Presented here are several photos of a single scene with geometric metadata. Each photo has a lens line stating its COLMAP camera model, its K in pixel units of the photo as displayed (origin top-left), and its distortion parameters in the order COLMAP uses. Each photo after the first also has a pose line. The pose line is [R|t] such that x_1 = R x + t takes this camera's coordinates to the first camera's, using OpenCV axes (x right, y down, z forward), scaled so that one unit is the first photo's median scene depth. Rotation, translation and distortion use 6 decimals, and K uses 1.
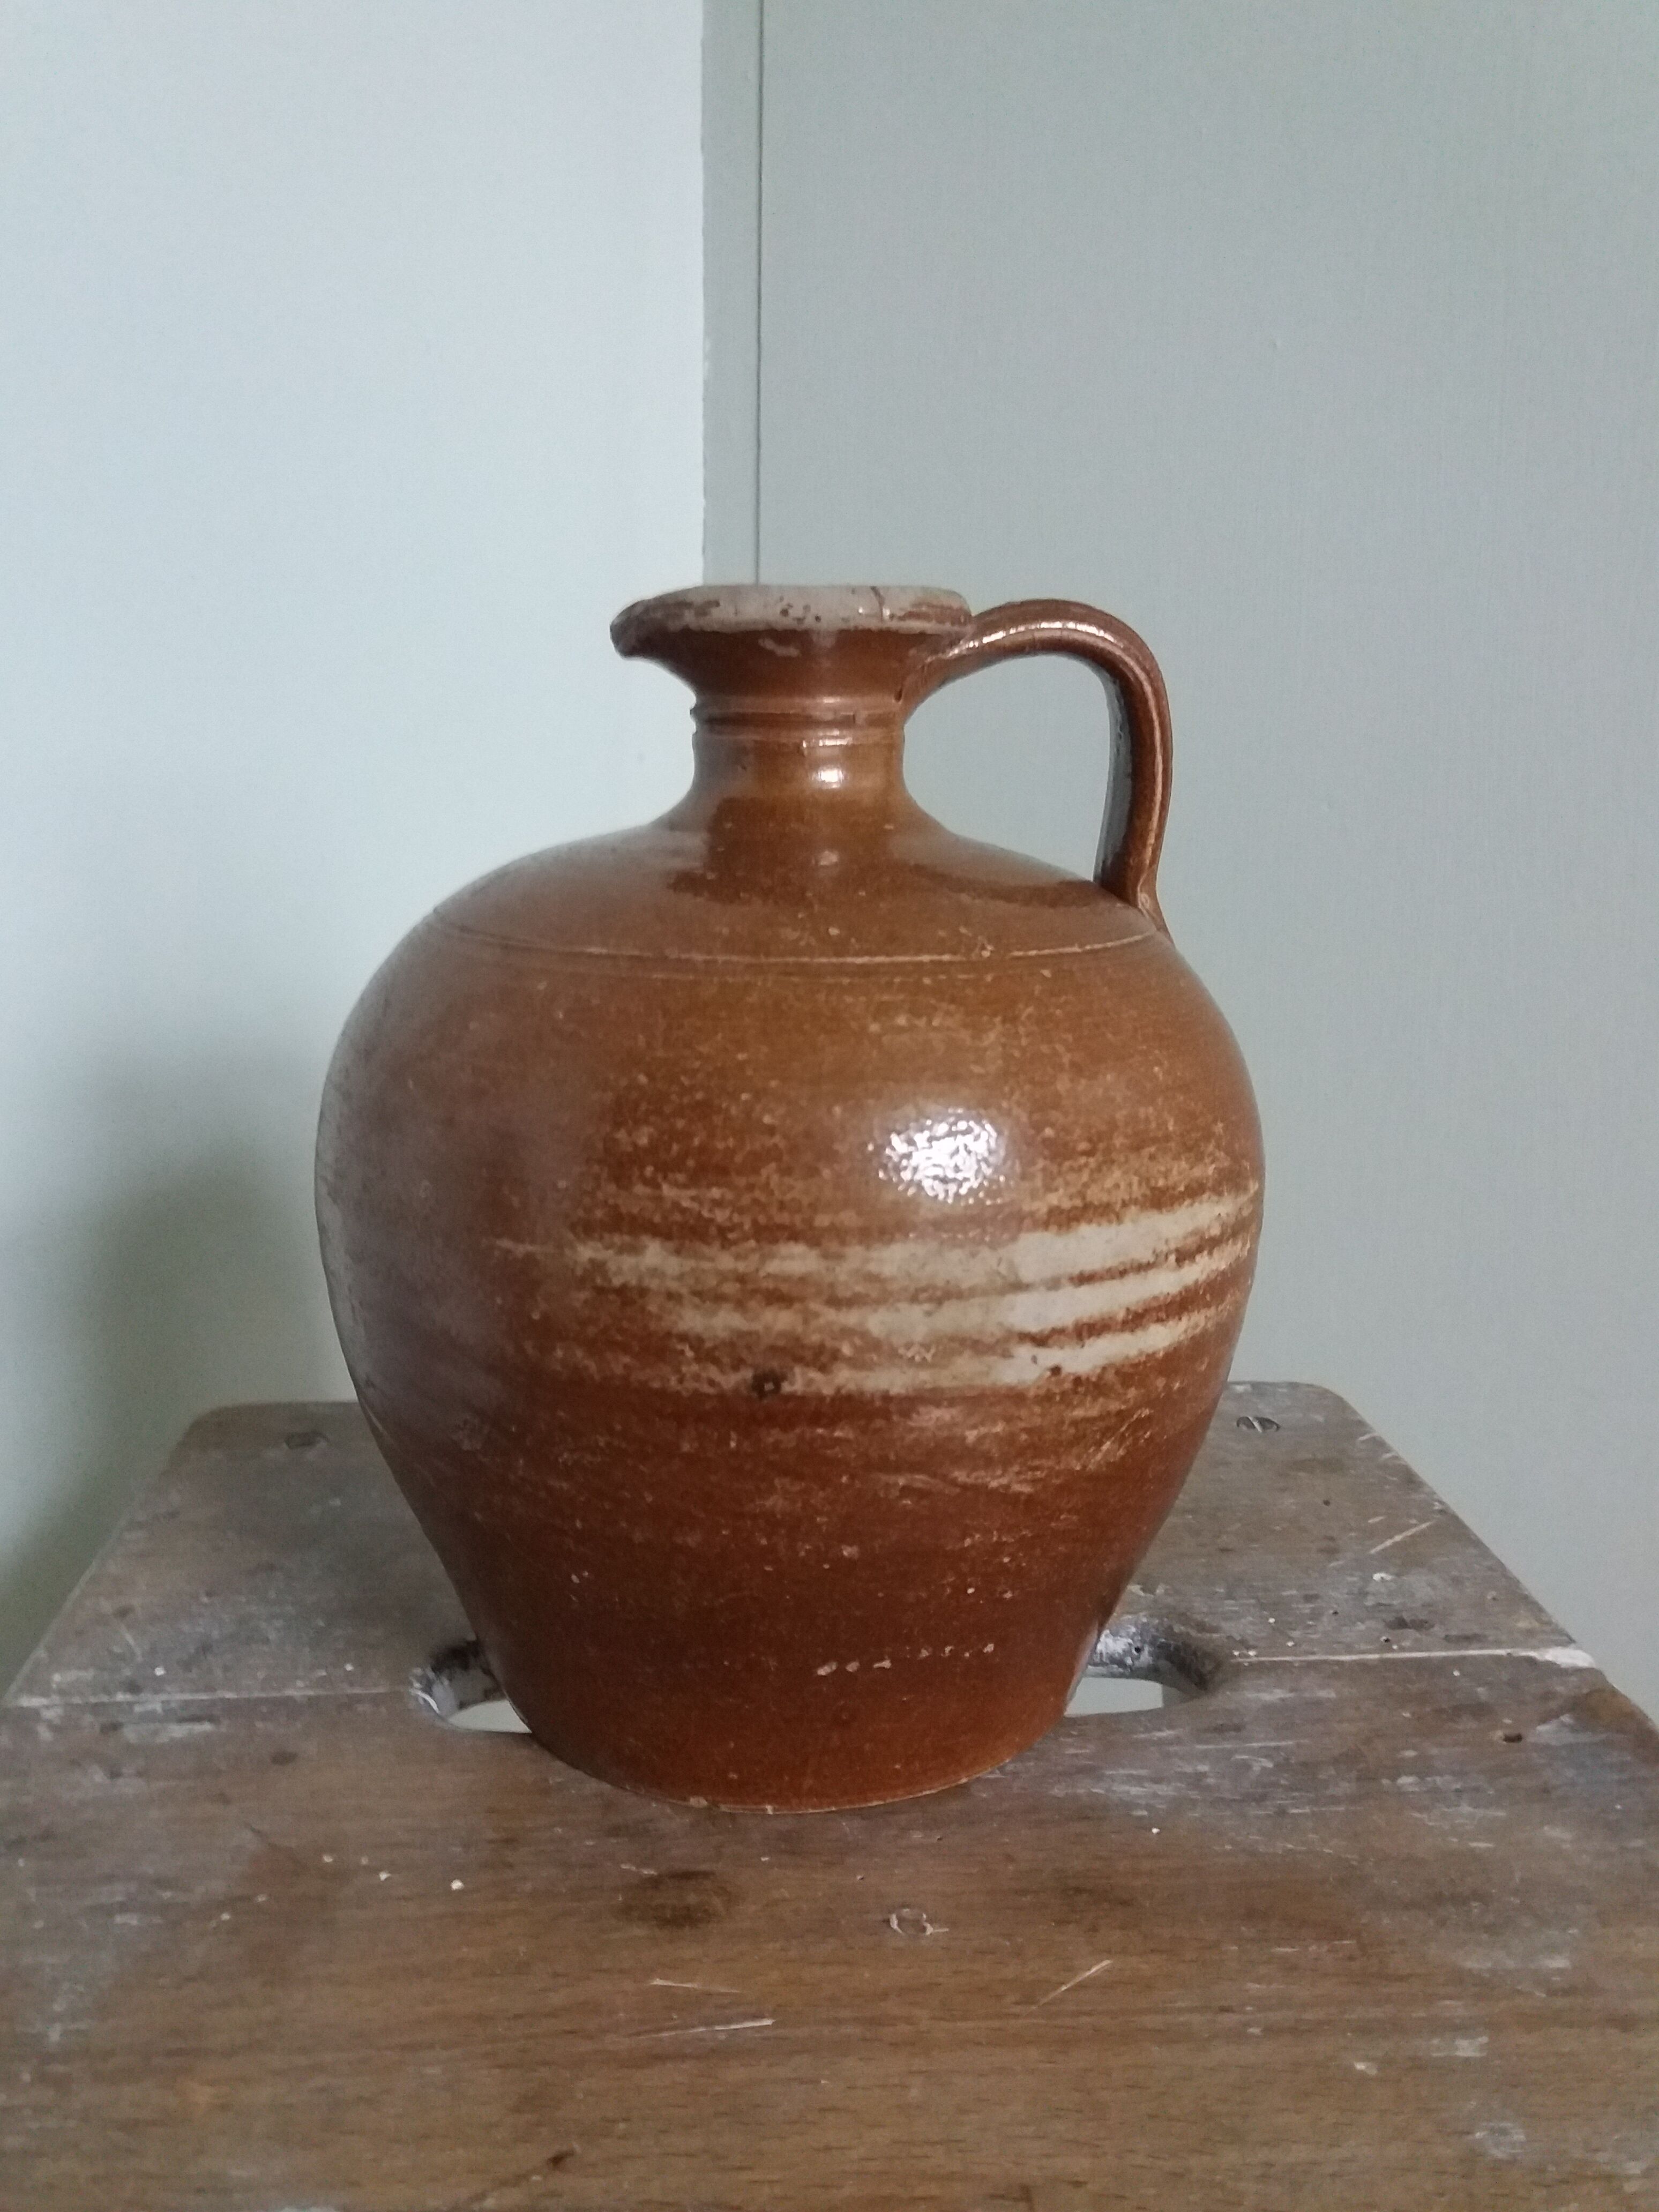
lens RADIAL K [[1850.3, 0, 821.0], [0, 1850.3, 1107.7], [0, 0, 1]] dist [-0.045223, 0.037880]
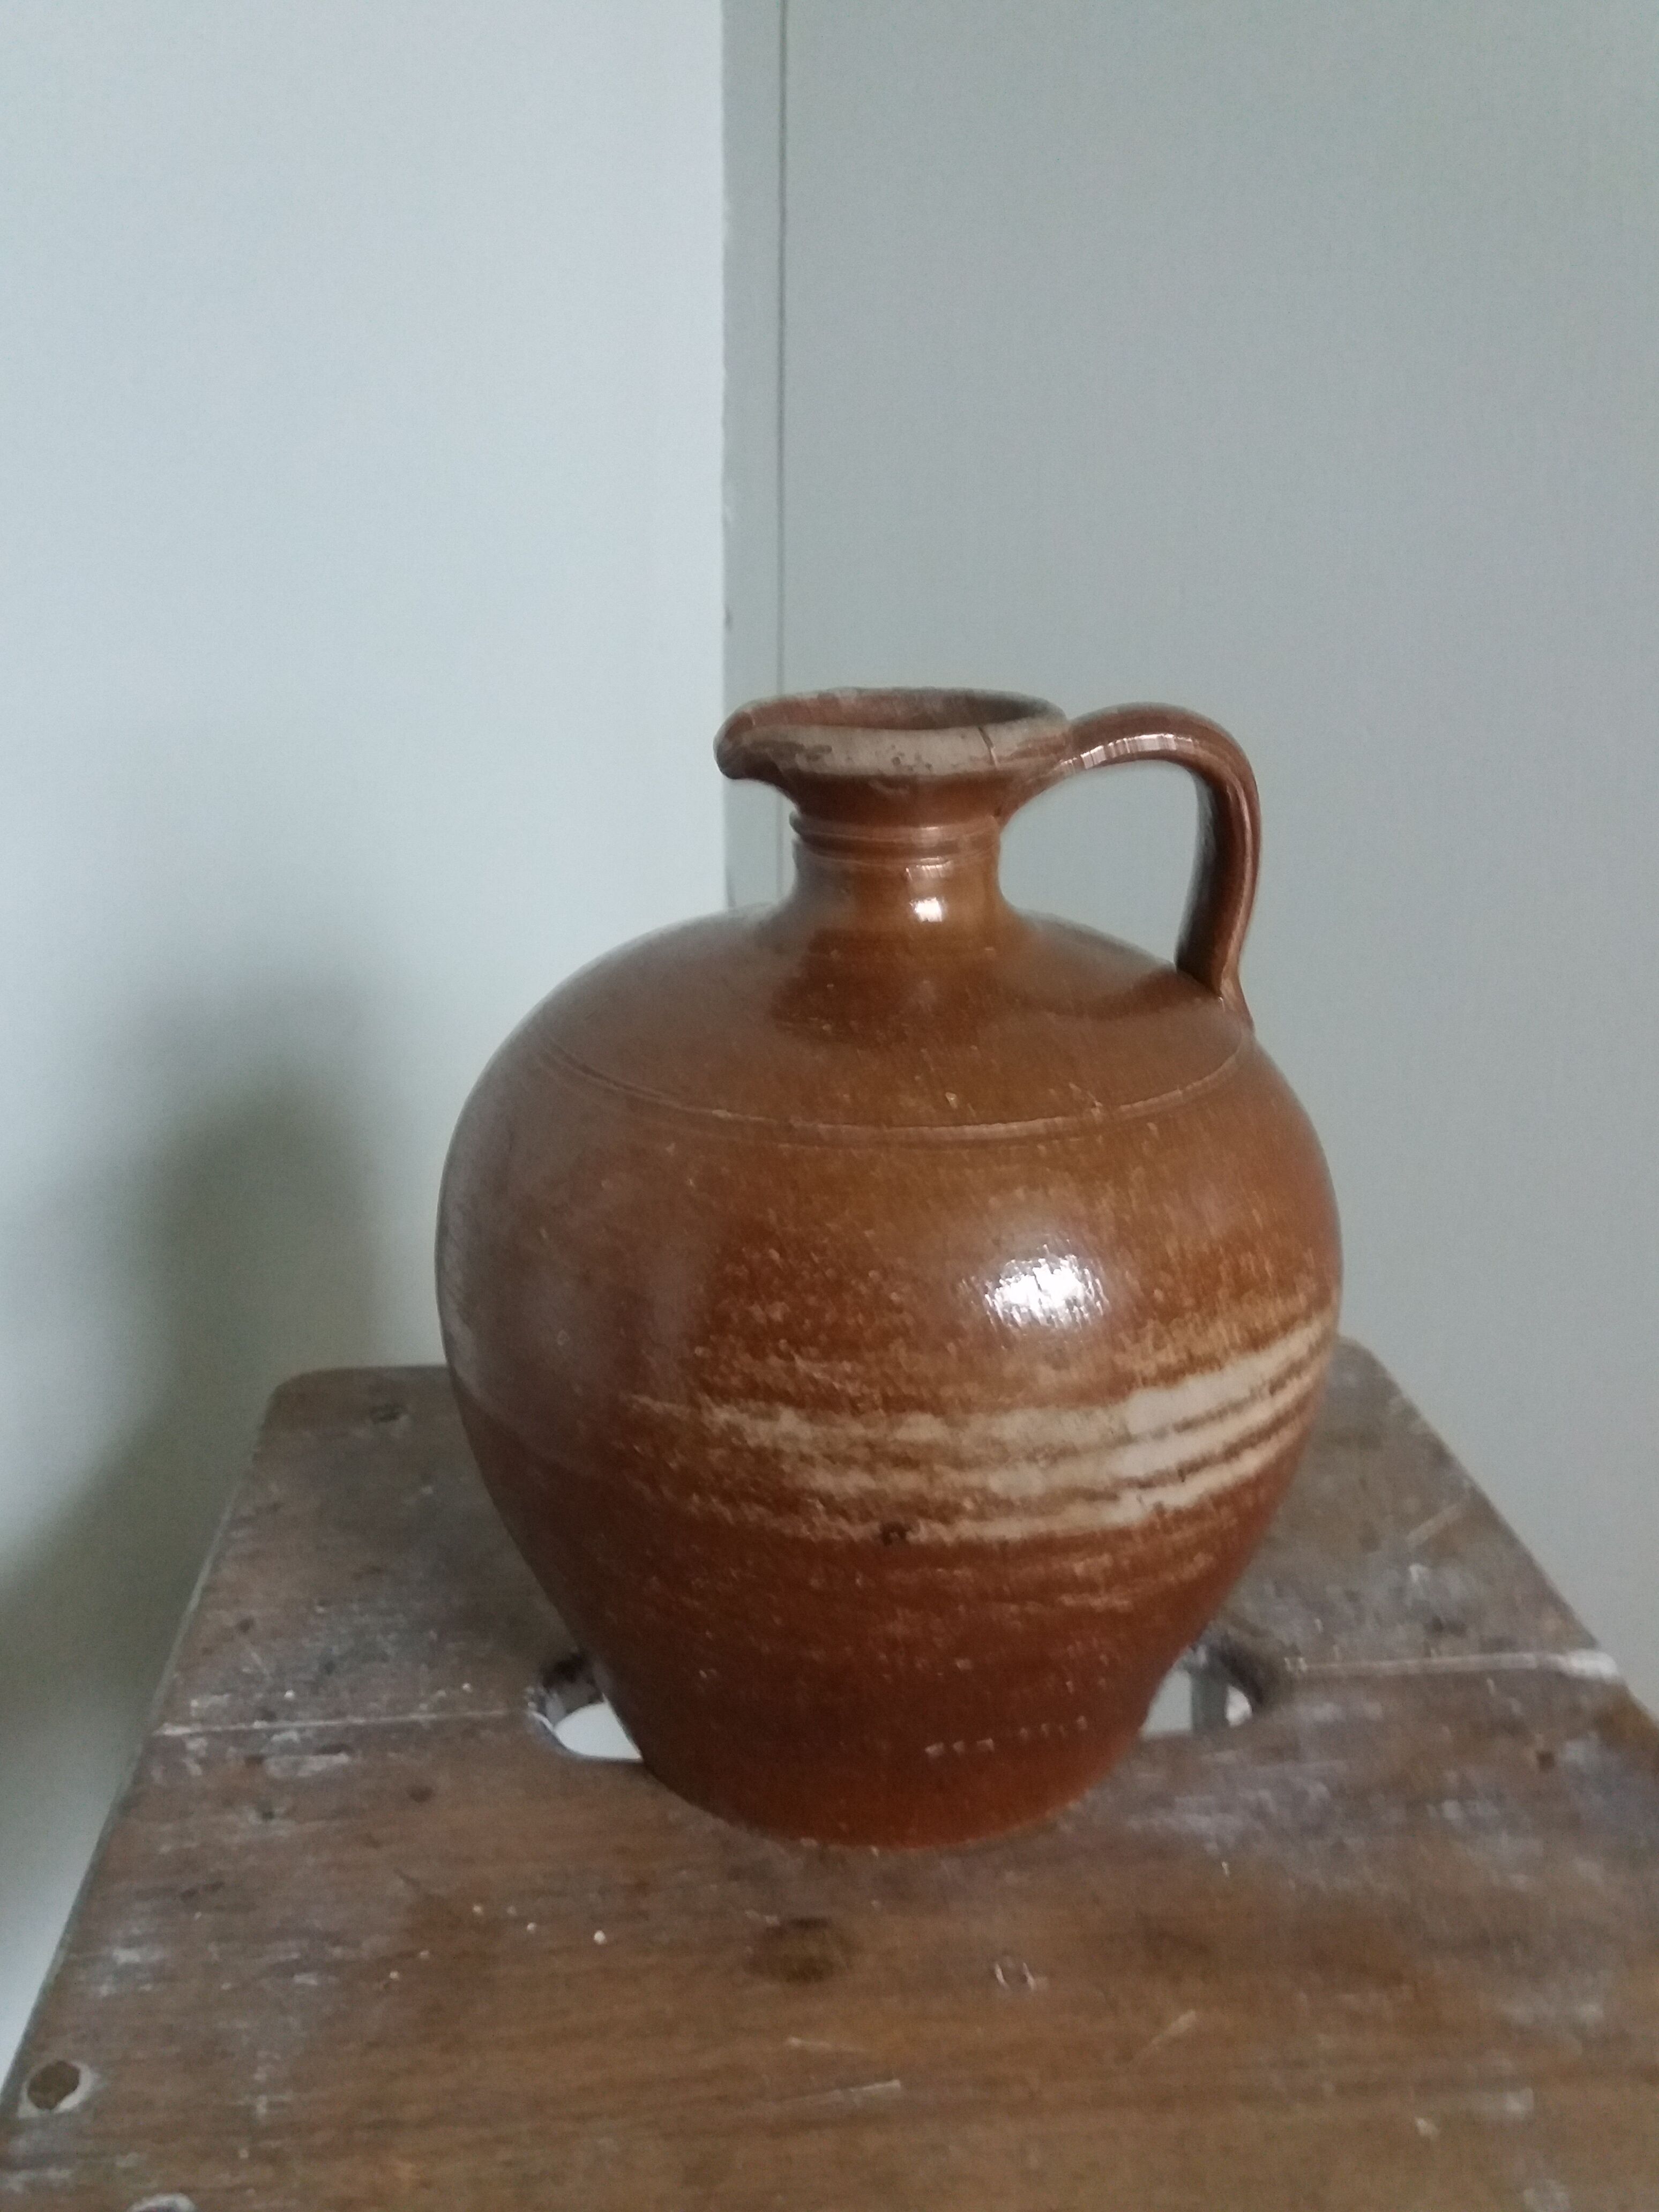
lens RADIAL K [[1850.3, 0, 812.1], [0, 1850.3, 1103.0], [0, 0, 1]] dist [-0.045223, 0.037880]
pose [[0.999920, -0.006442, 0.010891, -0.079715], [0.004859, 0.990203, 0.139548, -0.228458], [-0.011683, -0.139484, 0.990155, -0.024990]]
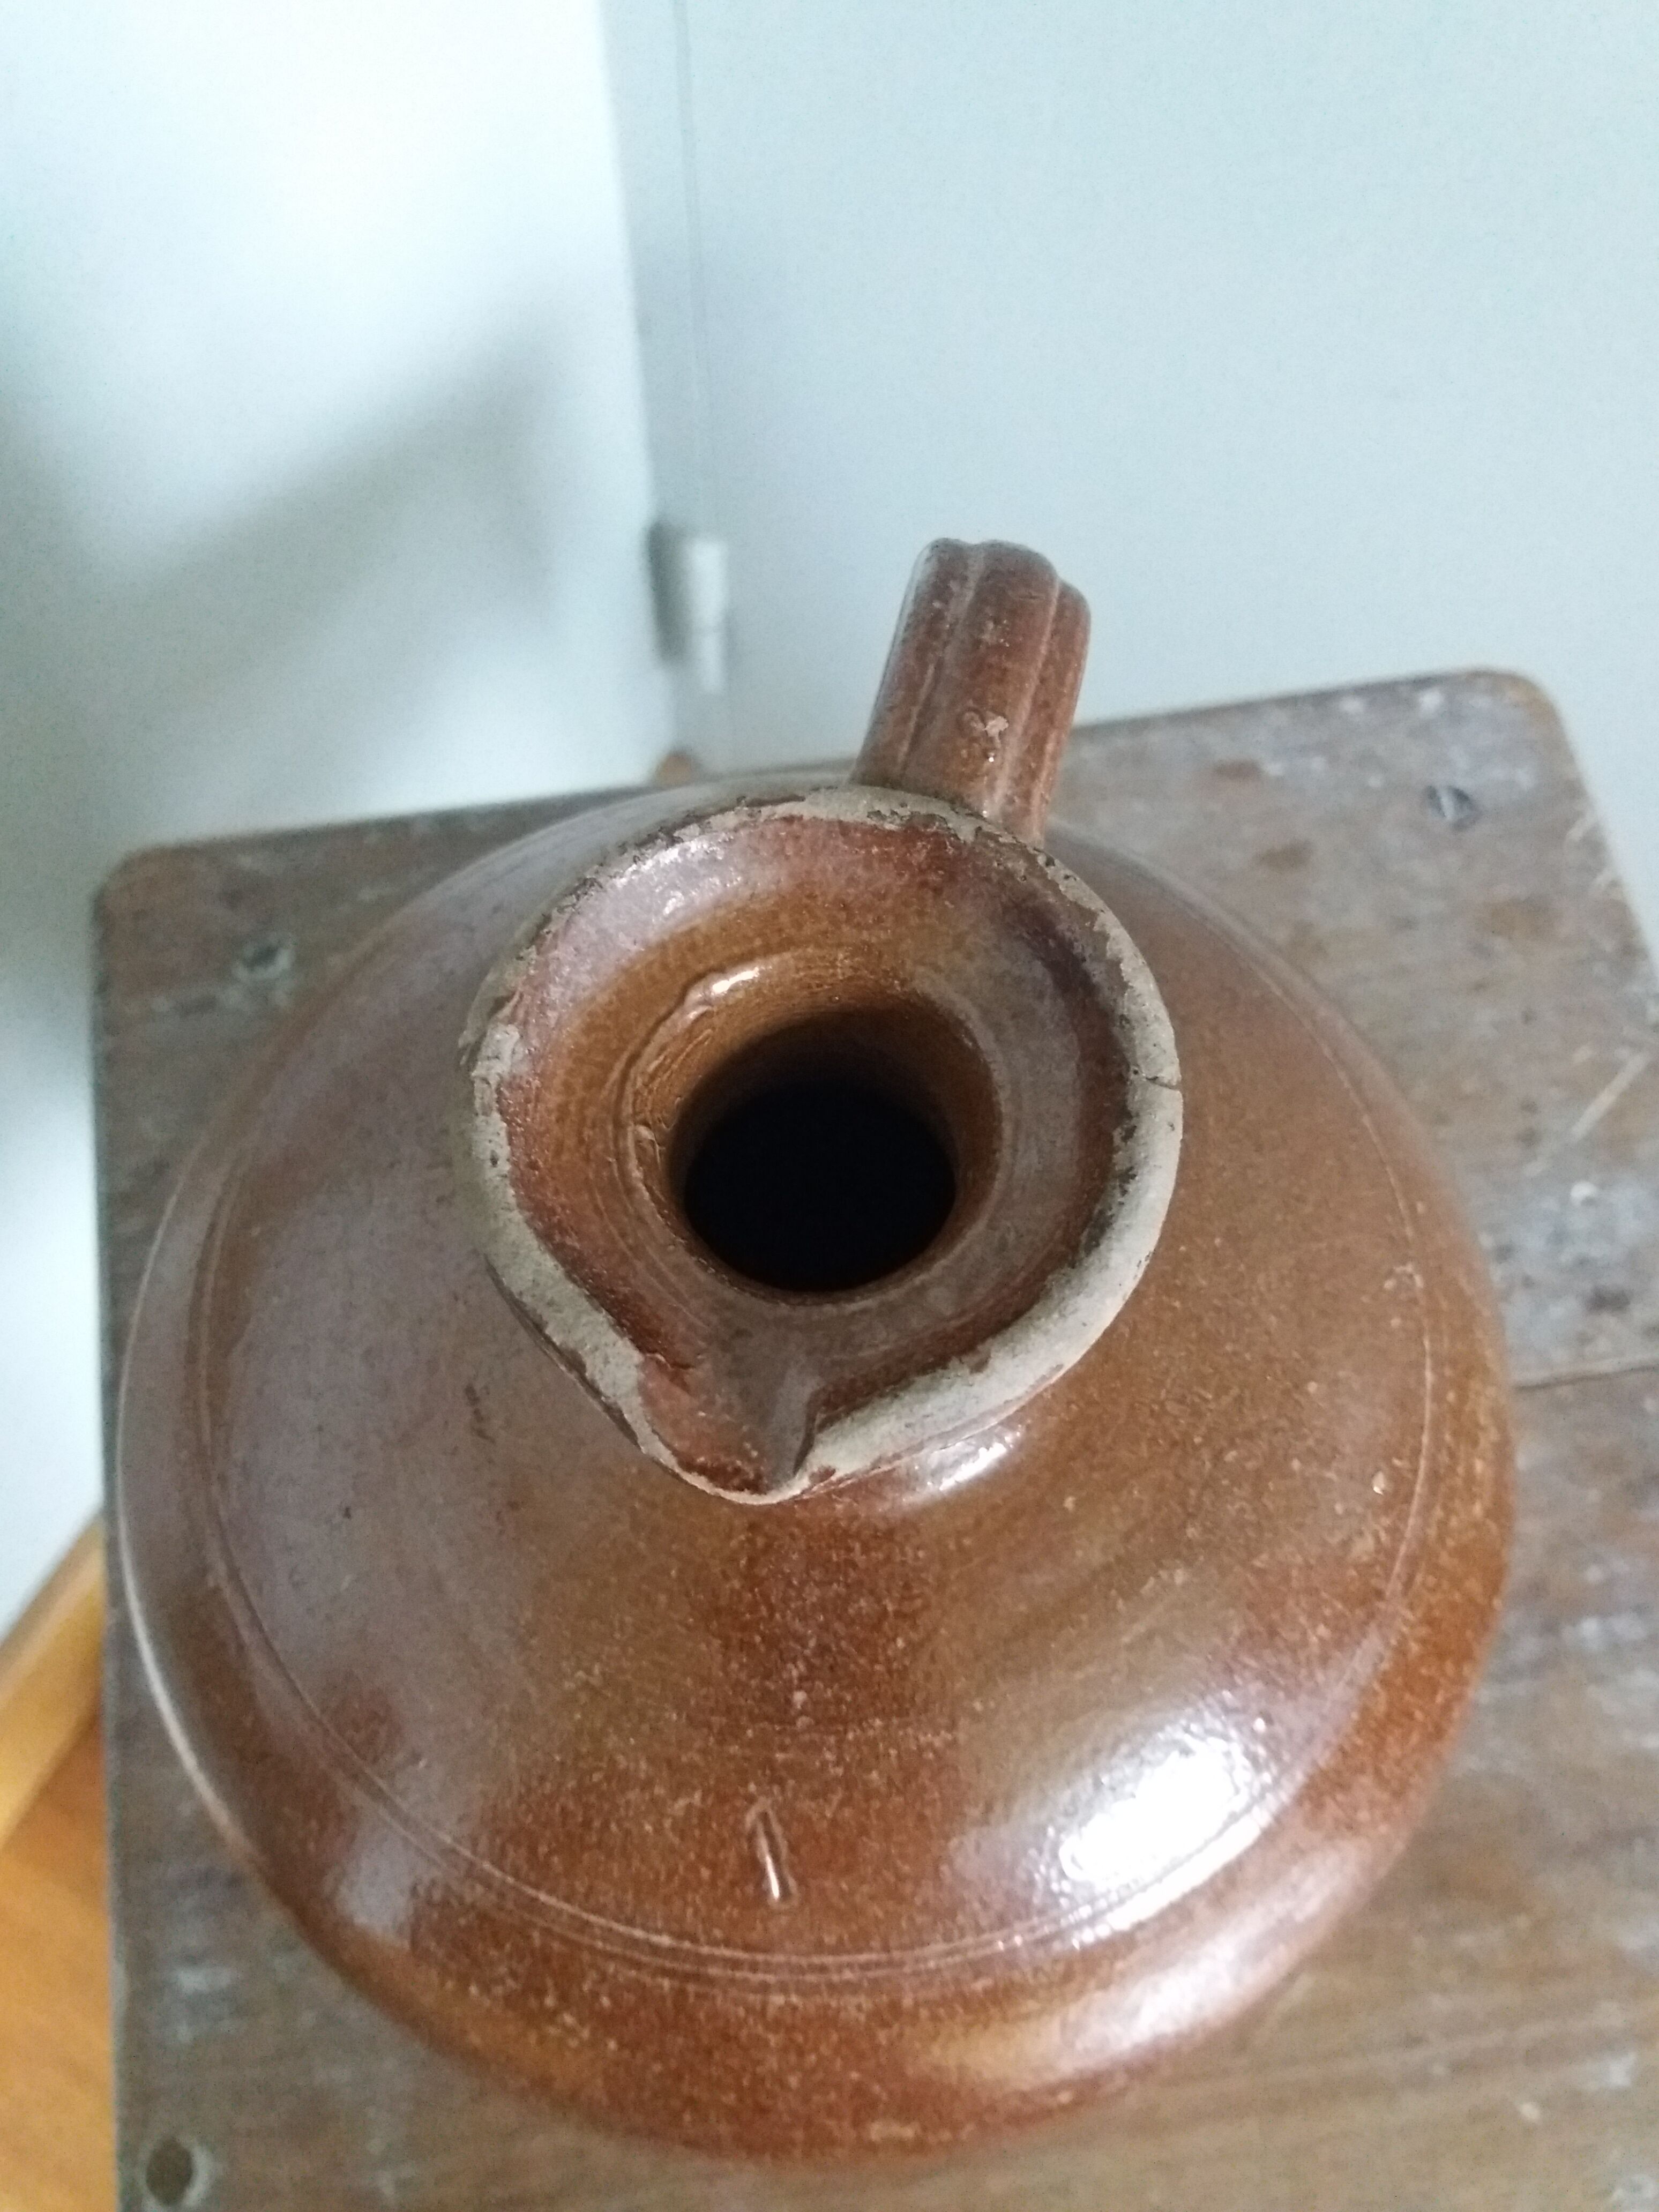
lens RADIAL K [[1850.3, 0, 814.2], [0, 1850.3, 1032.1], [0, 0, 1]] dist [-0.045223, 0.037880]
pose [[0.995787, -0.086226, 0.031207, -0.116941], [0.023414, 0.568117, 0.822614, -0.723461], [-0.088660, -0.818418, 0.567743, 0.816707]]
